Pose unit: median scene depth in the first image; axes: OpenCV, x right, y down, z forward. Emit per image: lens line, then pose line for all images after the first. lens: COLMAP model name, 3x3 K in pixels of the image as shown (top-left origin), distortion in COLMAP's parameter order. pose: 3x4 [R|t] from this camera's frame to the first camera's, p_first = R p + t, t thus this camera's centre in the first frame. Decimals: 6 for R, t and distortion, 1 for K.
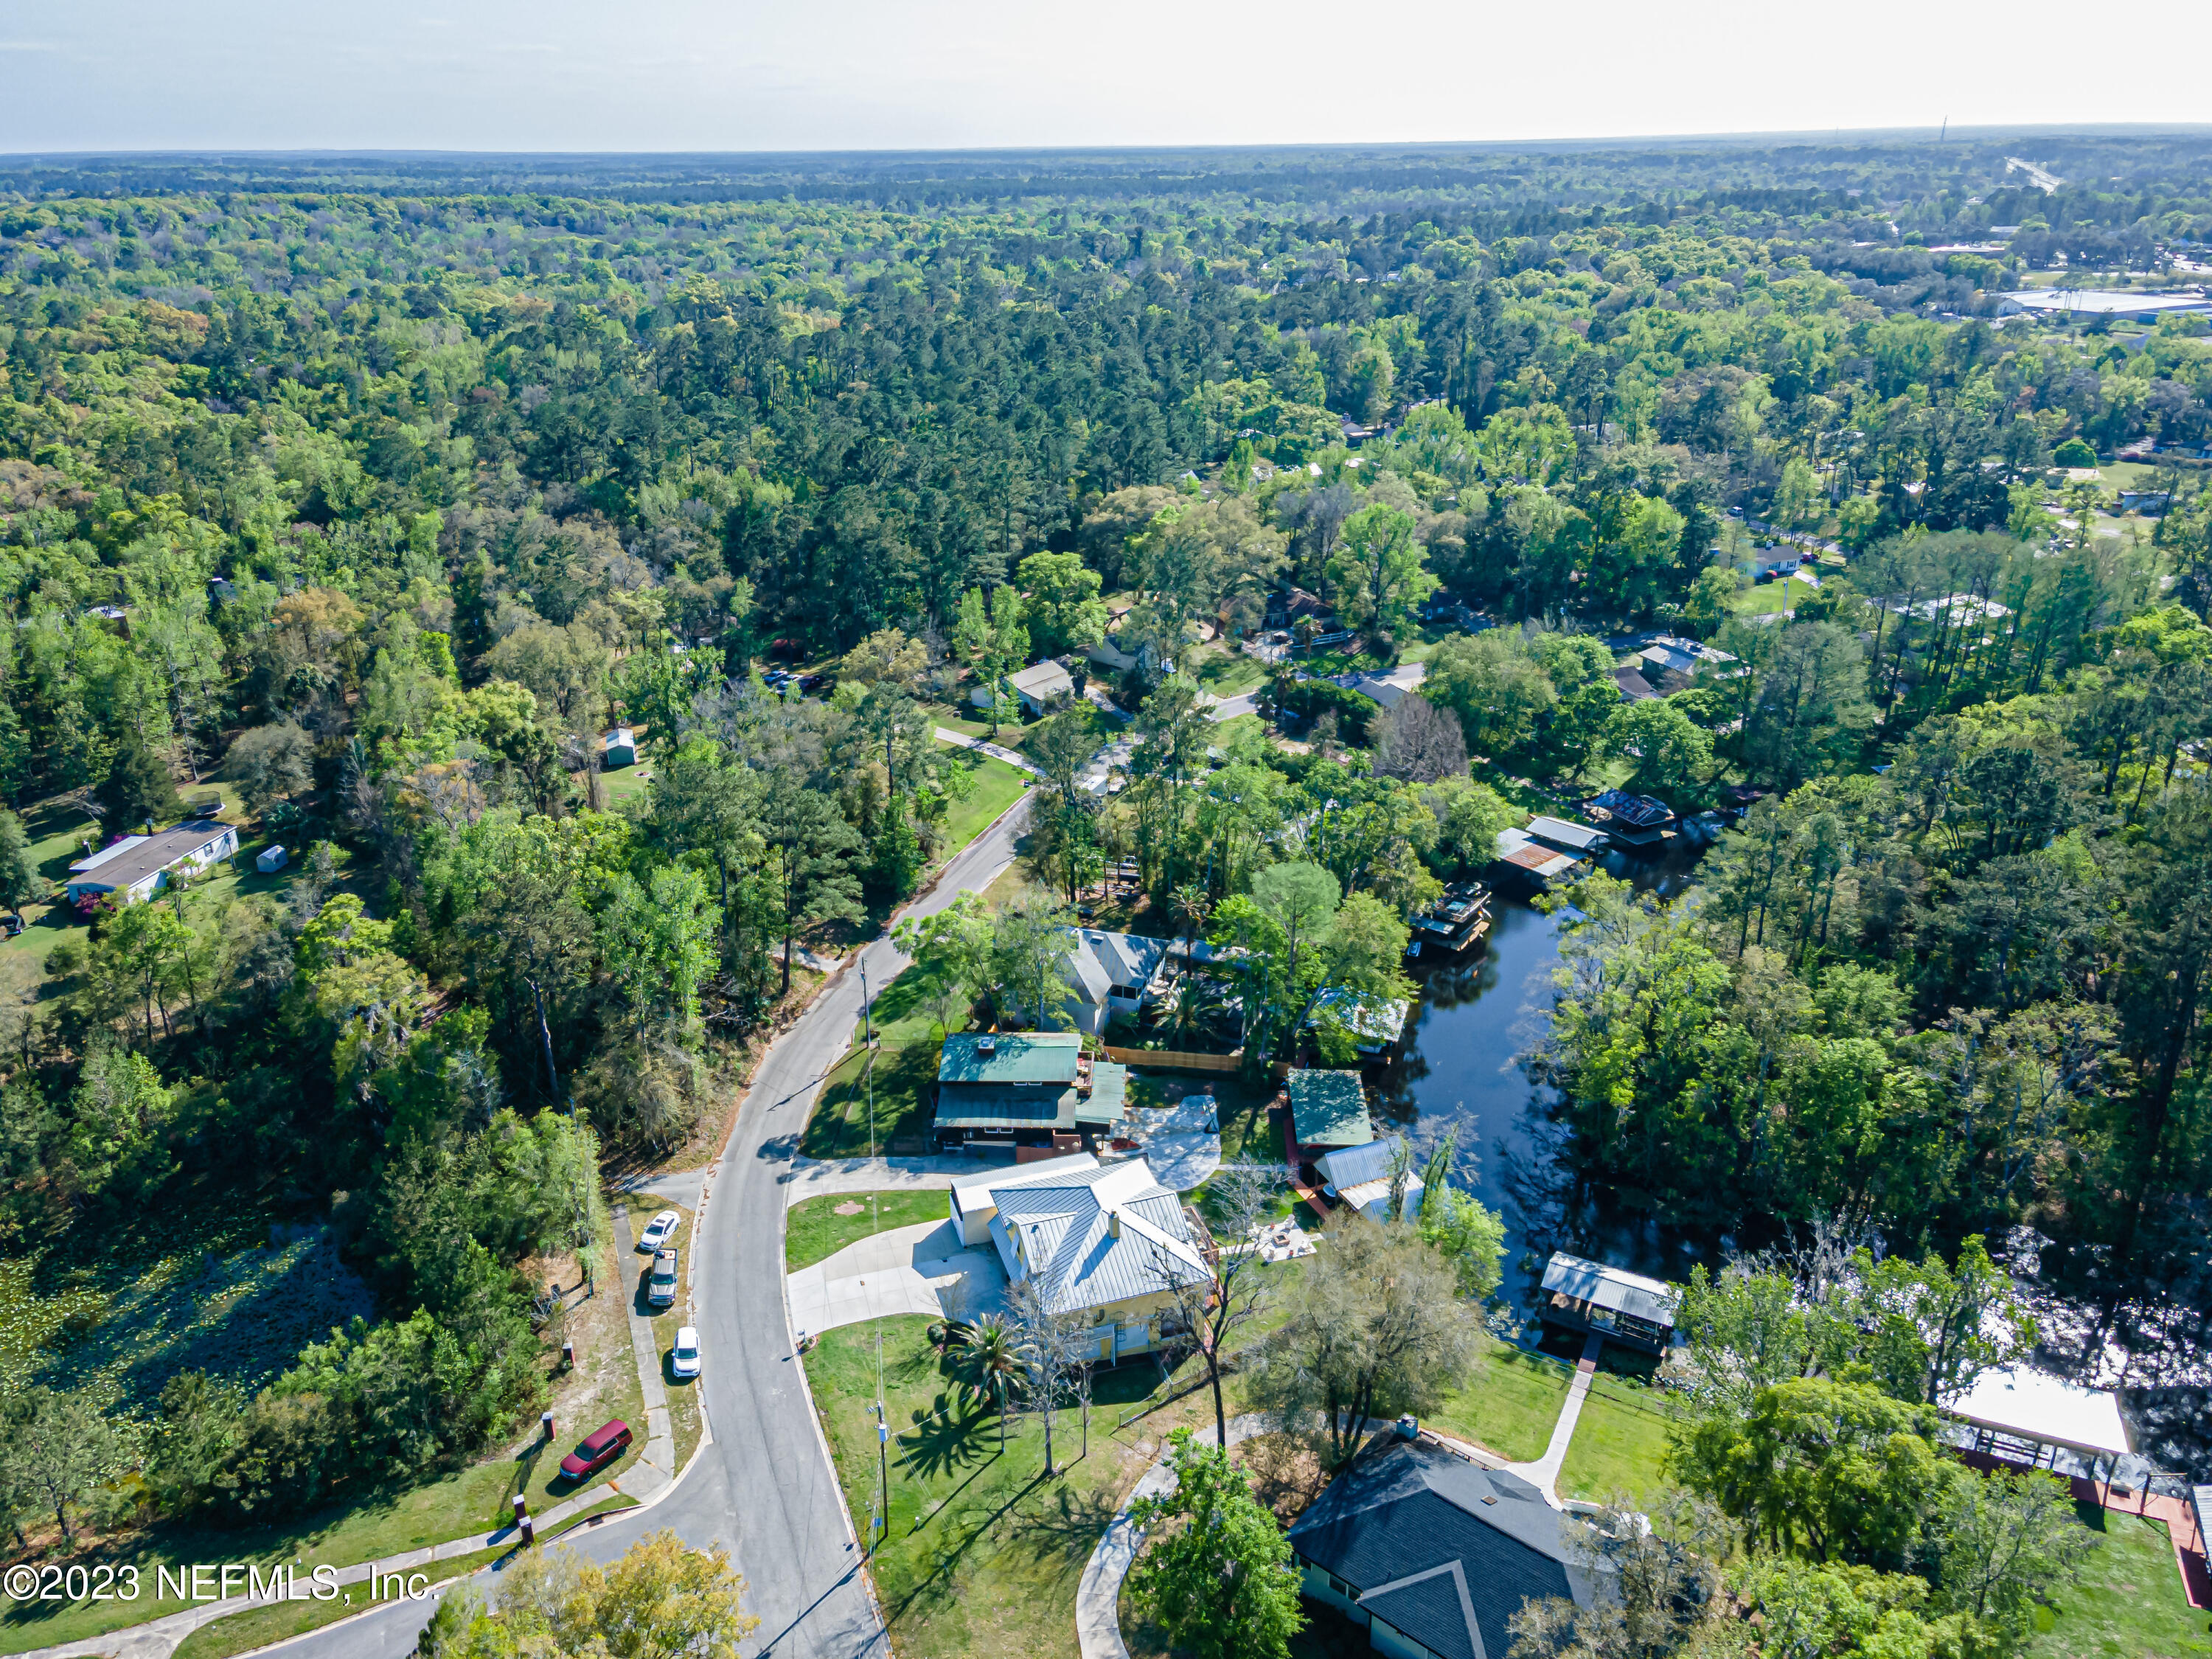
lens RADIAL K [[1617.8, 0, 1106.0], [0, 1617.8, 829.5], [0, 0, 1]] dist [0.018572, 0.049152]
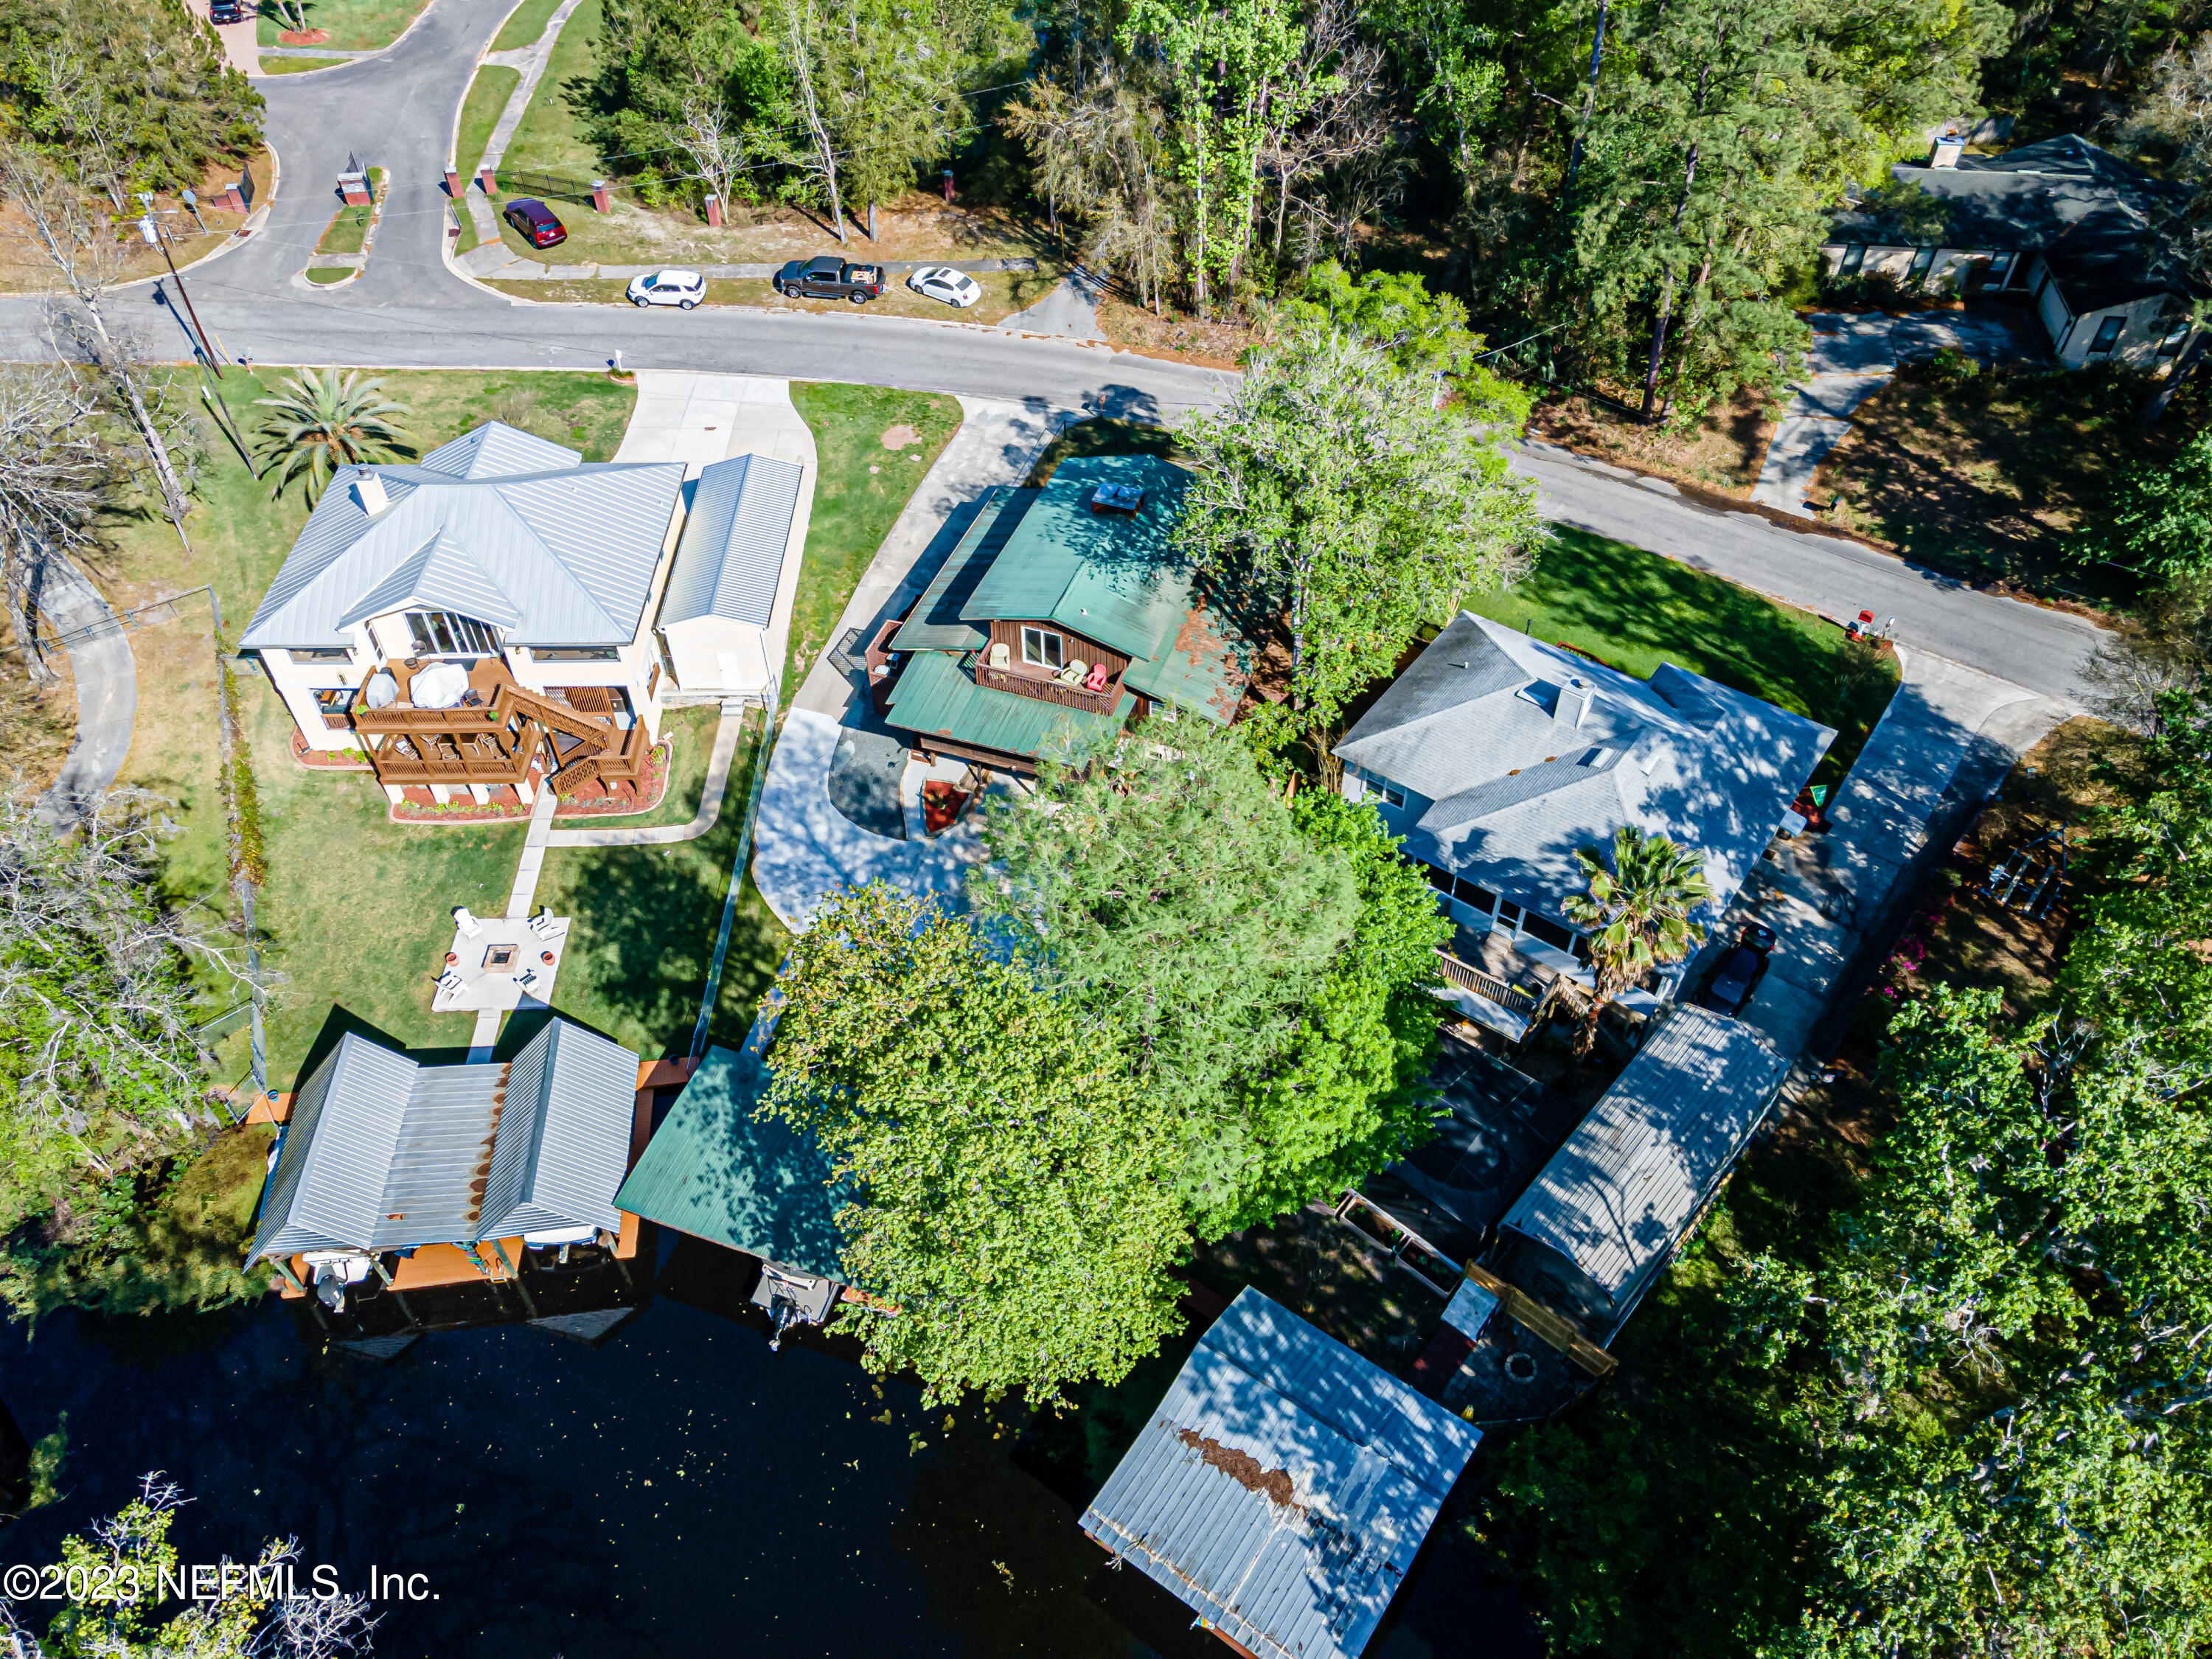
lens RADIAL K [[1622.4, 0, 1100.6], [0, 1622.4, 826.0], [0, 0, 1]] dist [0.005560, 0.059821]
pose [[-0.311264, 0.695540, -0.647563, 0.268224], [-0.358827, 0.544953, 0.757806, -0.154729], [0.879976, 0.468241, 0.079955, 0.880415]]
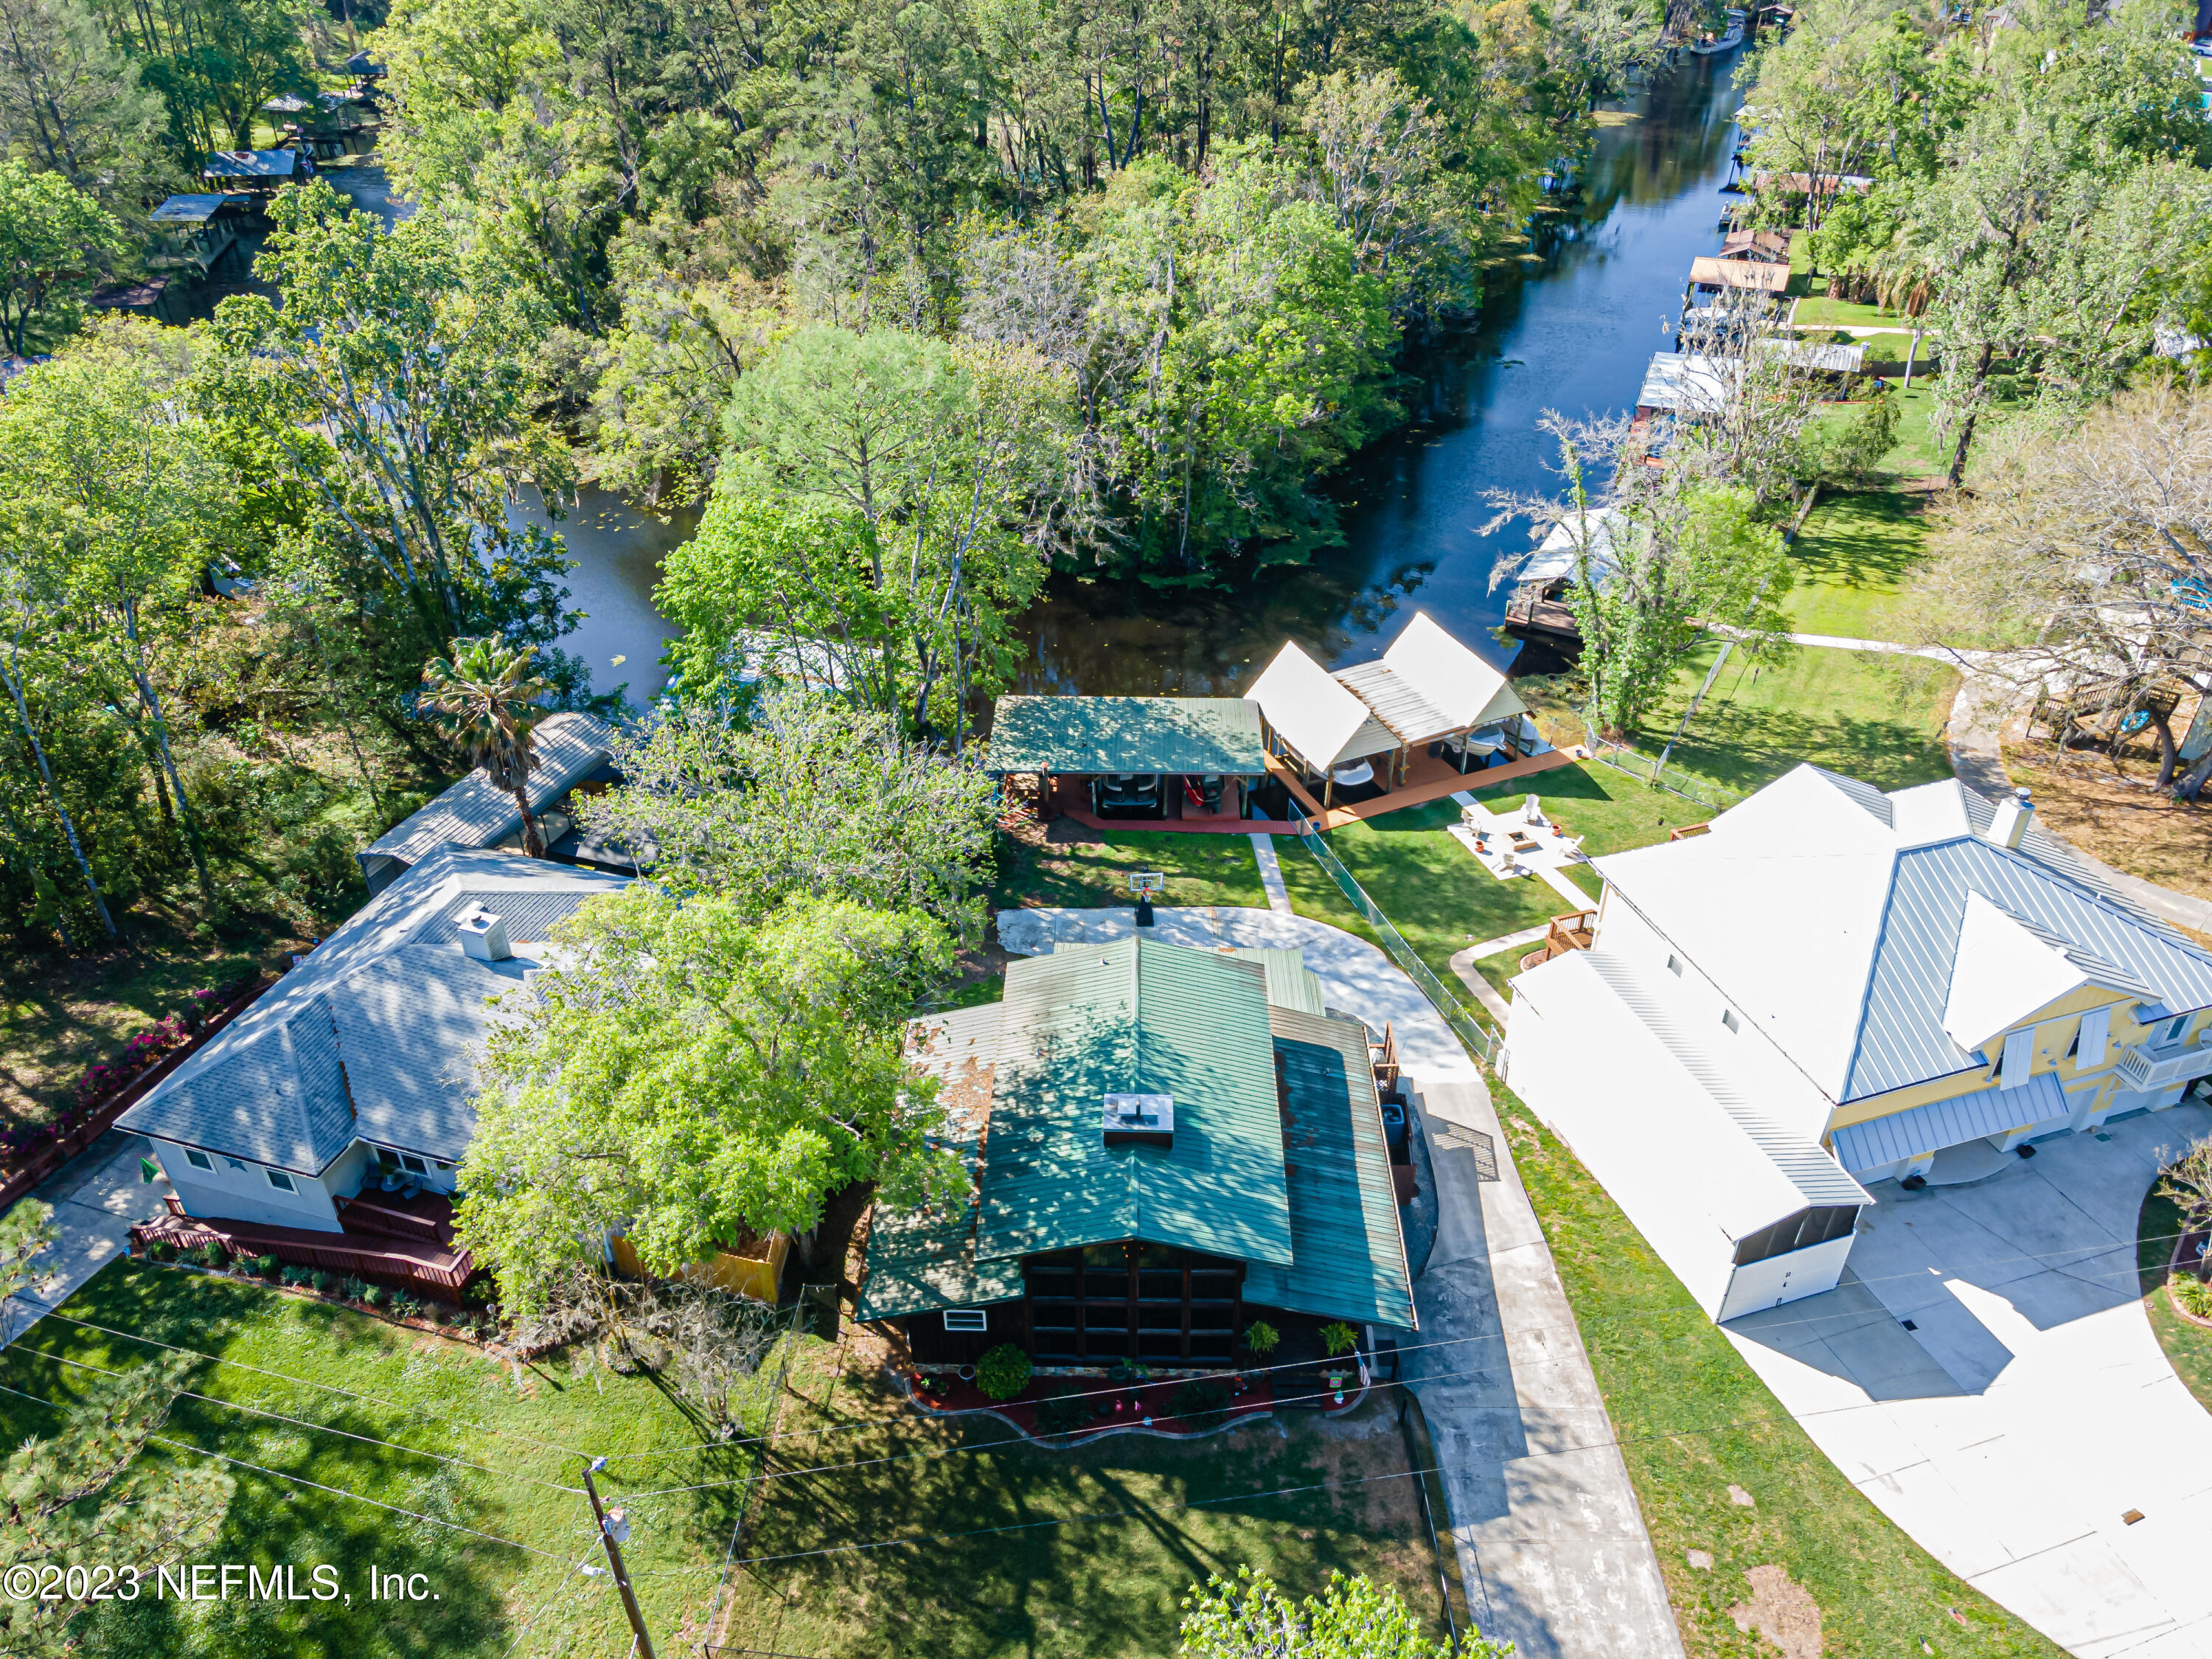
lens RADIAL K [[1617.8, 0, 1106.0], [0, 1617.8, 829.5], [0, 0, 1]] dist [0.018572, 0.049152]
pose [[-0.010264, -0.563671, 0.825936, -0.261961], [0.393819, 0.756944, 0.521481, -0.062766], [-0.919131, 0.330622, 0.214215, 0.809319]]
